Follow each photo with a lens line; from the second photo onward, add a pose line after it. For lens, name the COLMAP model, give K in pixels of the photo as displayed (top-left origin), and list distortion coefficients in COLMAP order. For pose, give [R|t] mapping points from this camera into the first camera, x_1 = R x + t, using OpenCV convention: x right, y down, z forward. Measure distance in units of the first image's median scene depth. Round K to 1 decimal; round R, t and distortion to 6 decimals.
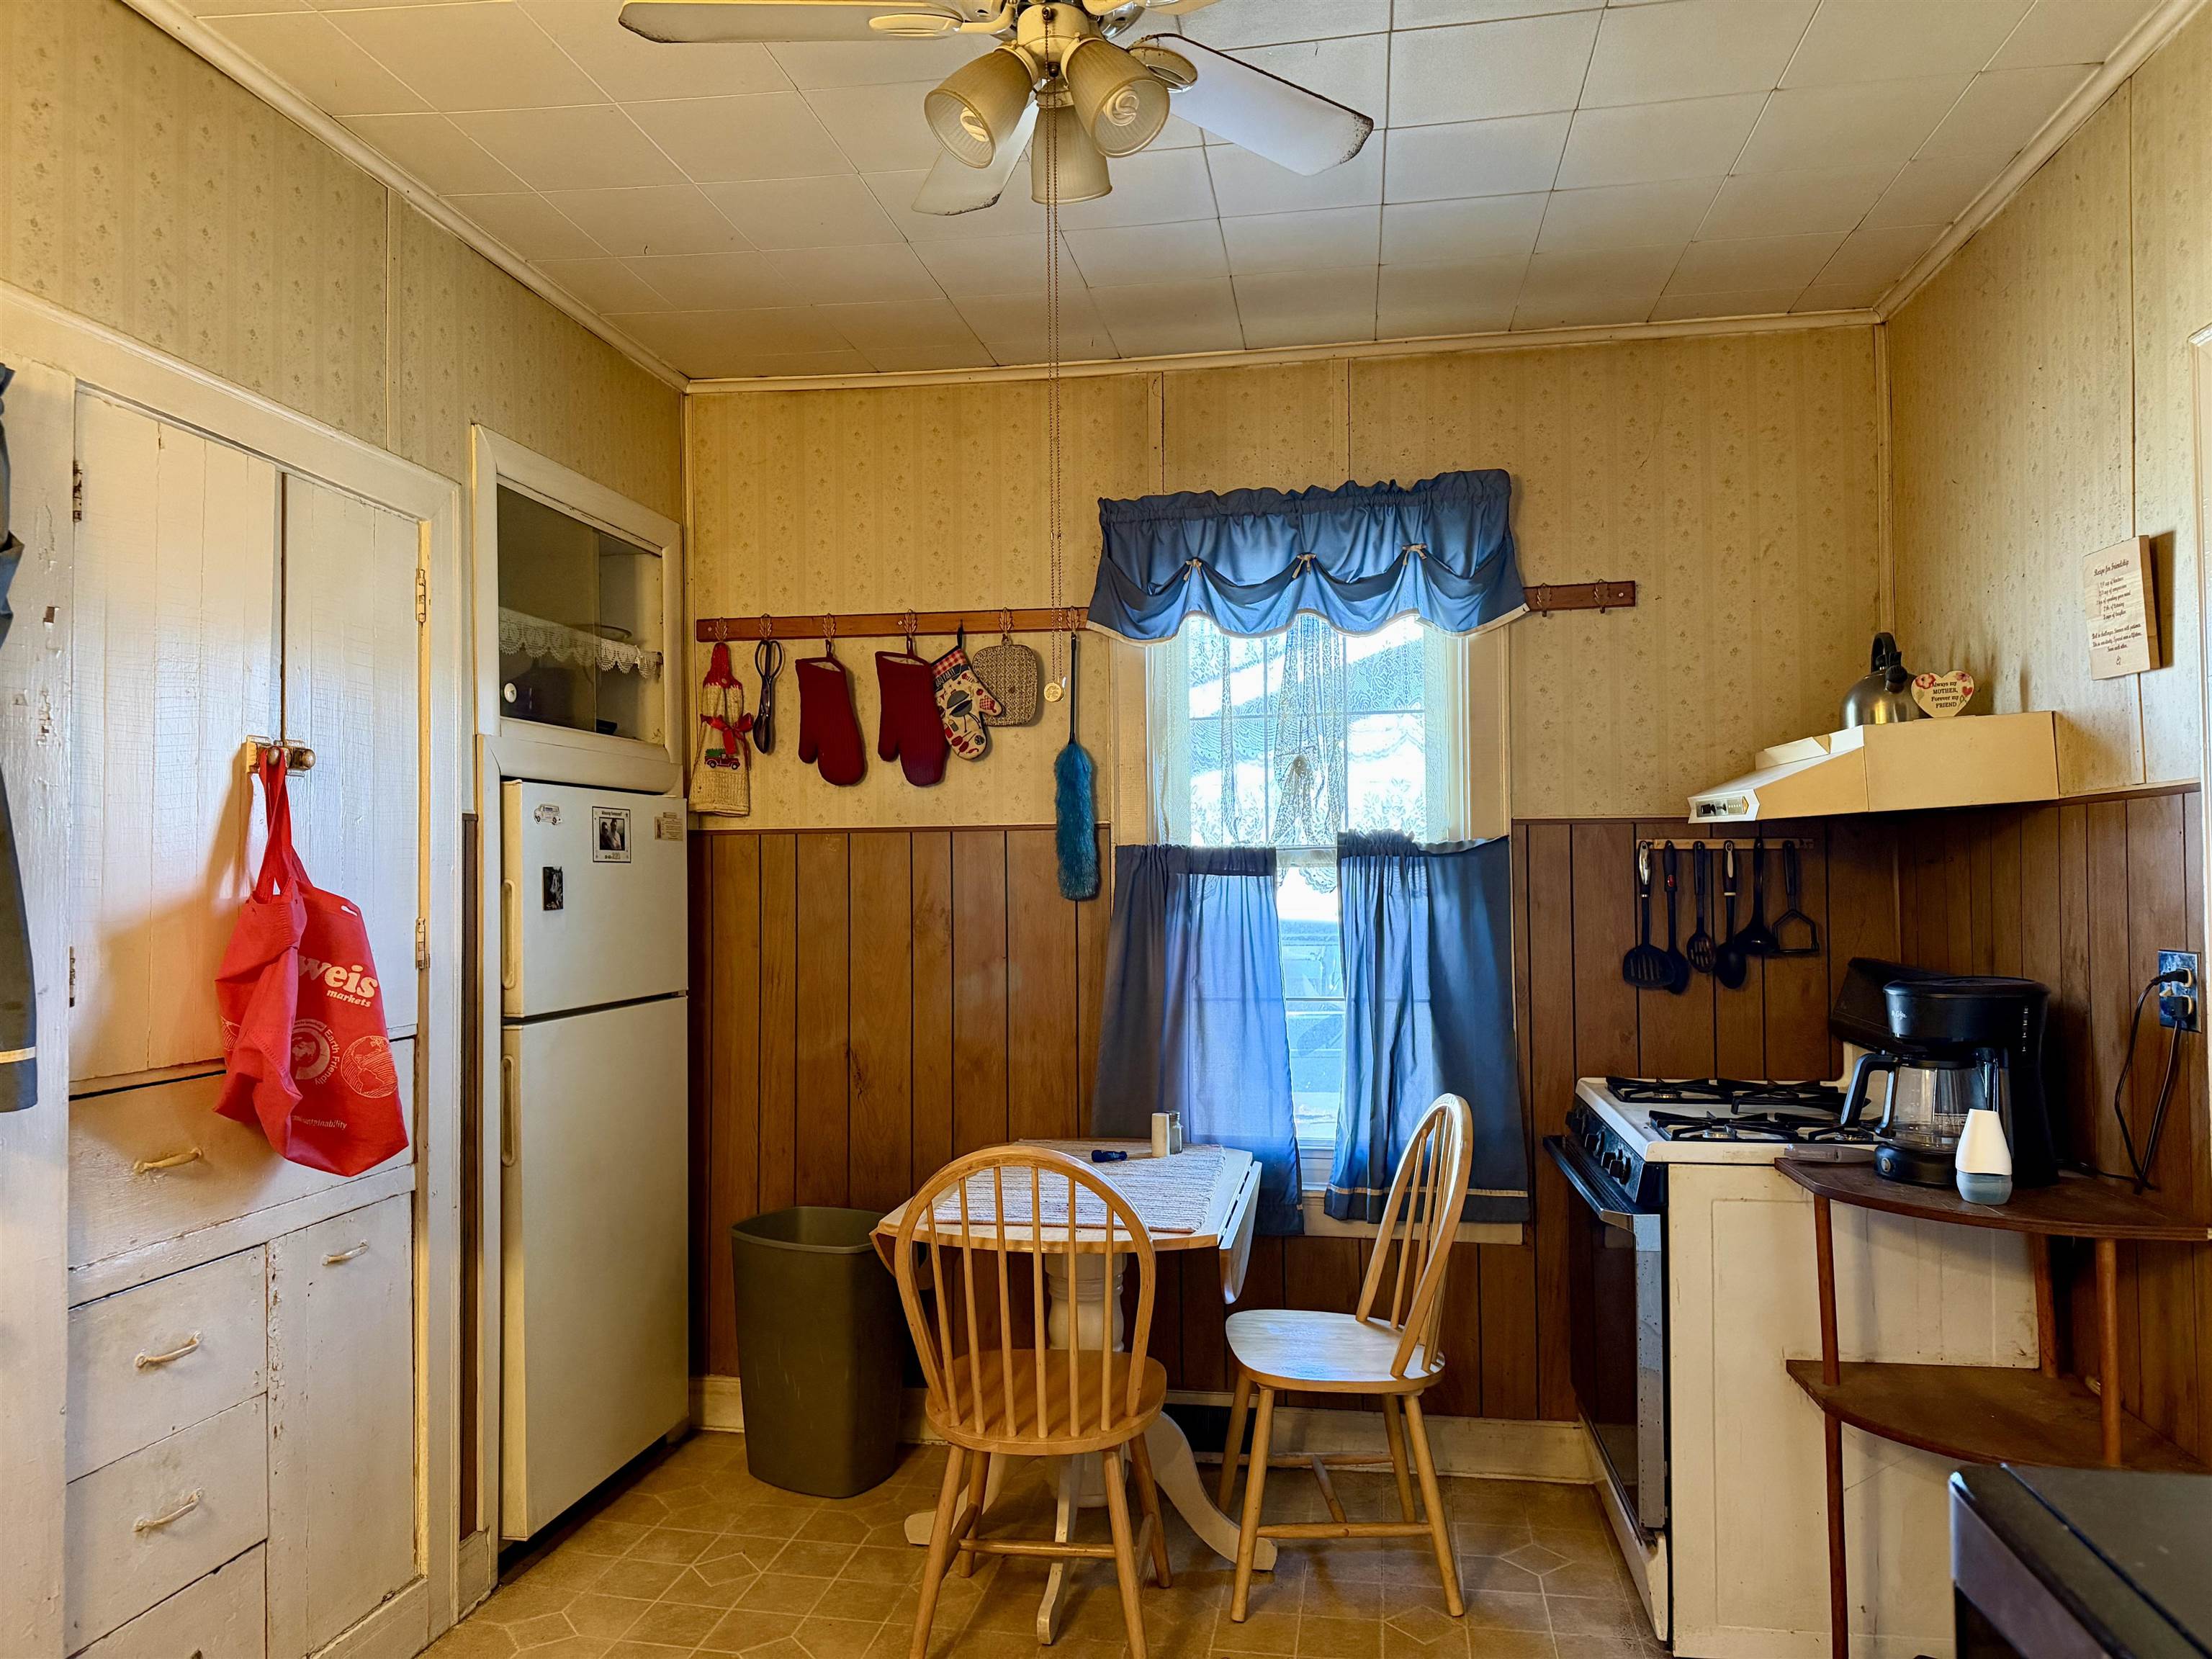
lens RADIAL K [[1539.6, 0, 1095.5], [0, 1539.6, 837.5], [0, 0, 1]] dist [0.105880, -0.139205]
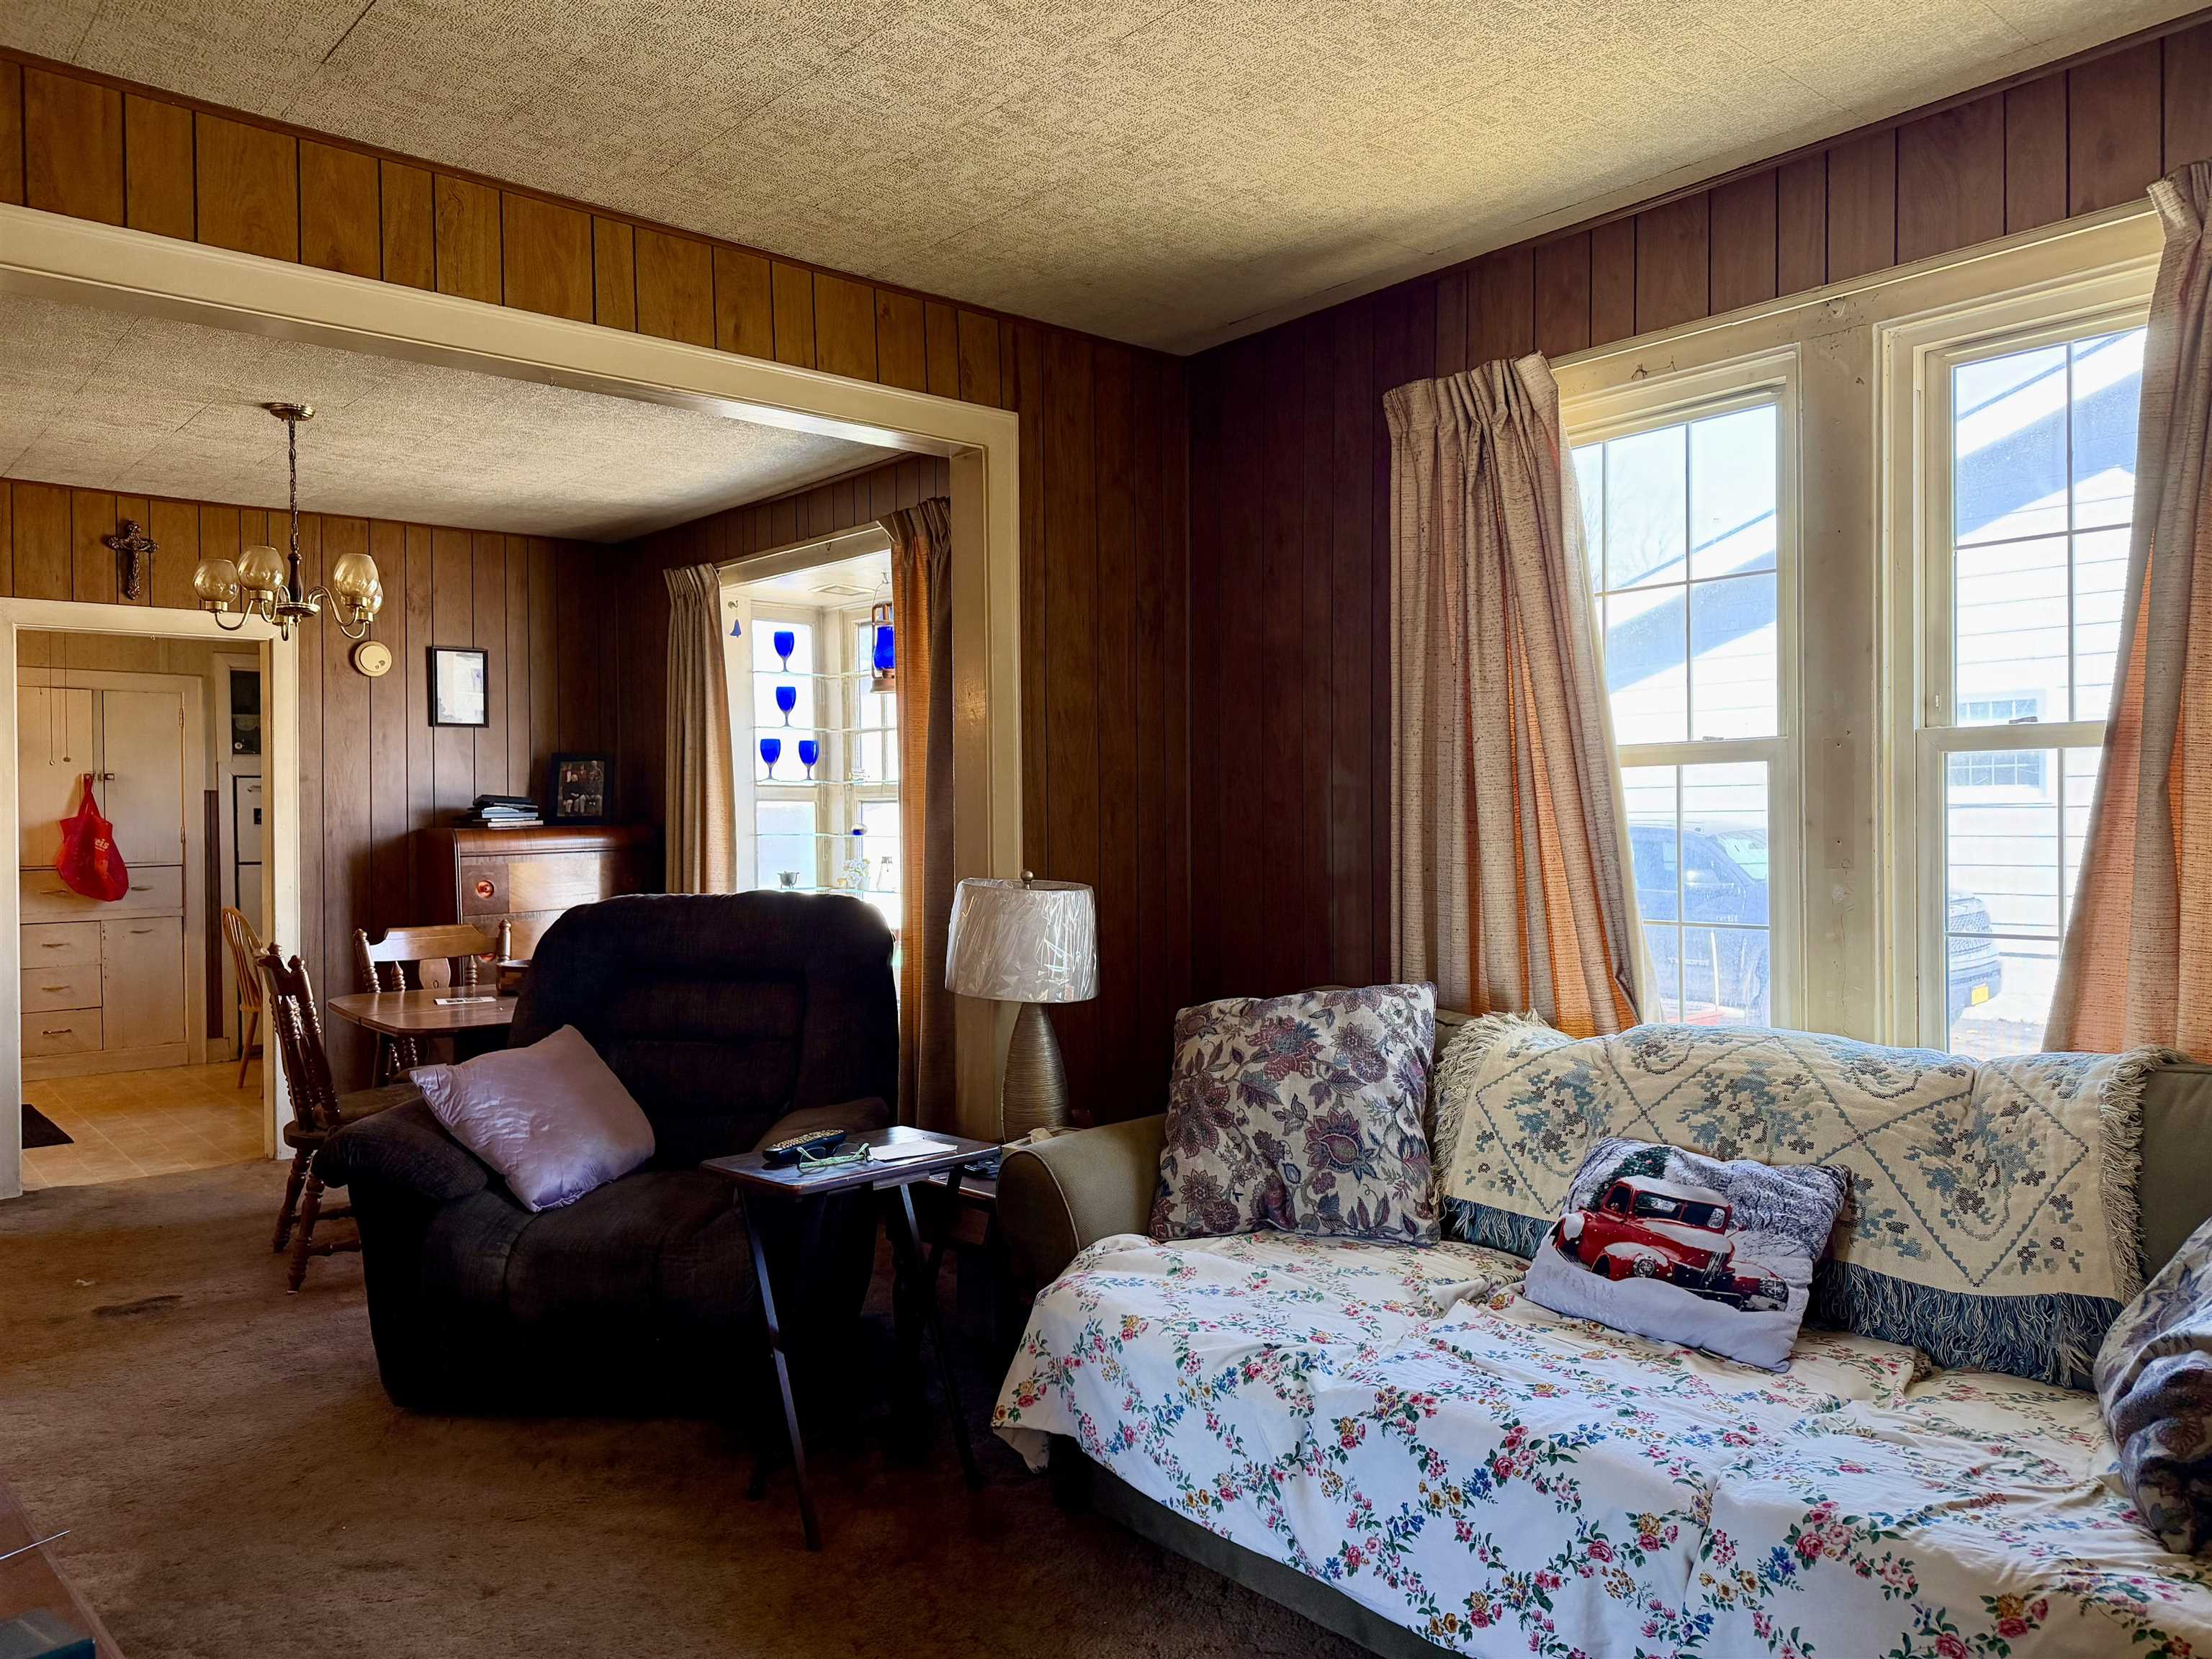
lens RADIAL K [[1552.5, 0, 1112.1], [0, 1552.5, 830.4], [0, 0, 1]] dist [0.107796, -0.156309]
pose [[0.778003, 0.004916, -0.628242, 2.259230], [0.020258, 0.999253, 0.032906, -0.003210], [0.627934, -0.038328, 0.777322, -0.185074]]
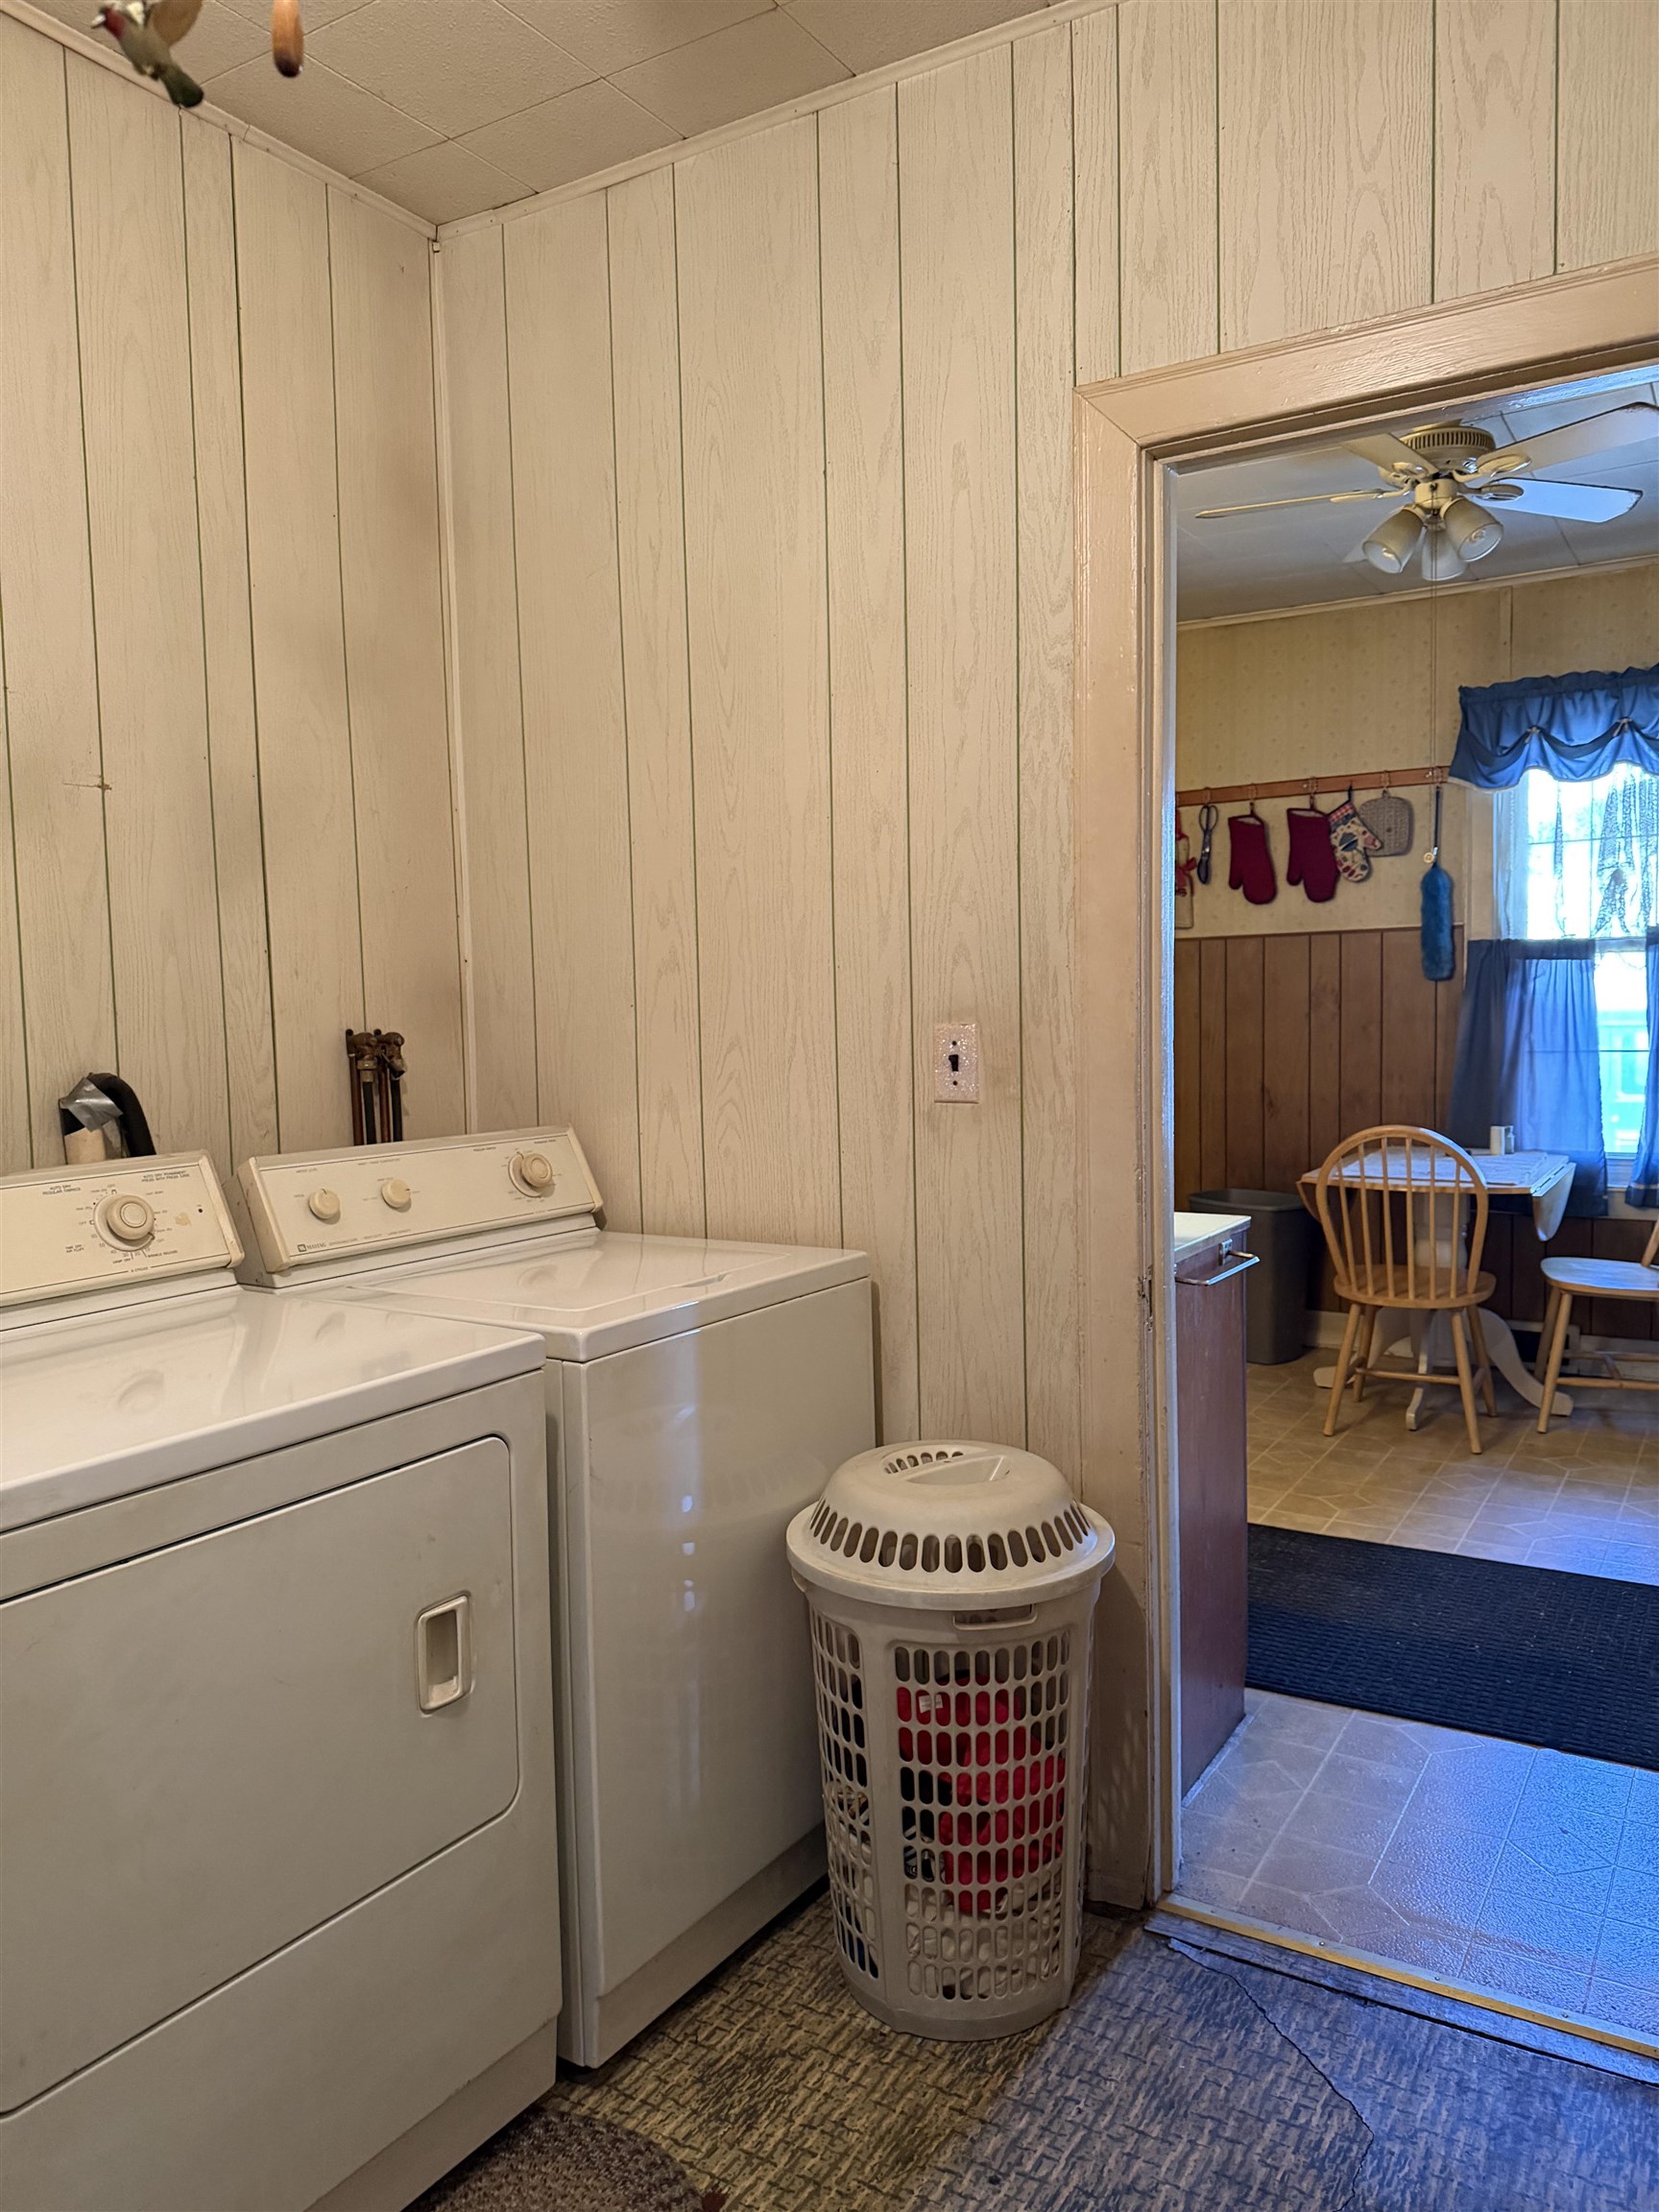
lens RADIAL K [[1549.8, 0, 836.1], [0, 1549.8, 1117.2], [0, 0, 1]] dist [0.195075, -0.417730]
pose [[0.933196, 0.015527, -0.359033, -0.003428], [0.025243, 0.993766, 0.108590, -0.005986], [0.358481, -0.110398, 0.926986, -0.562999]]
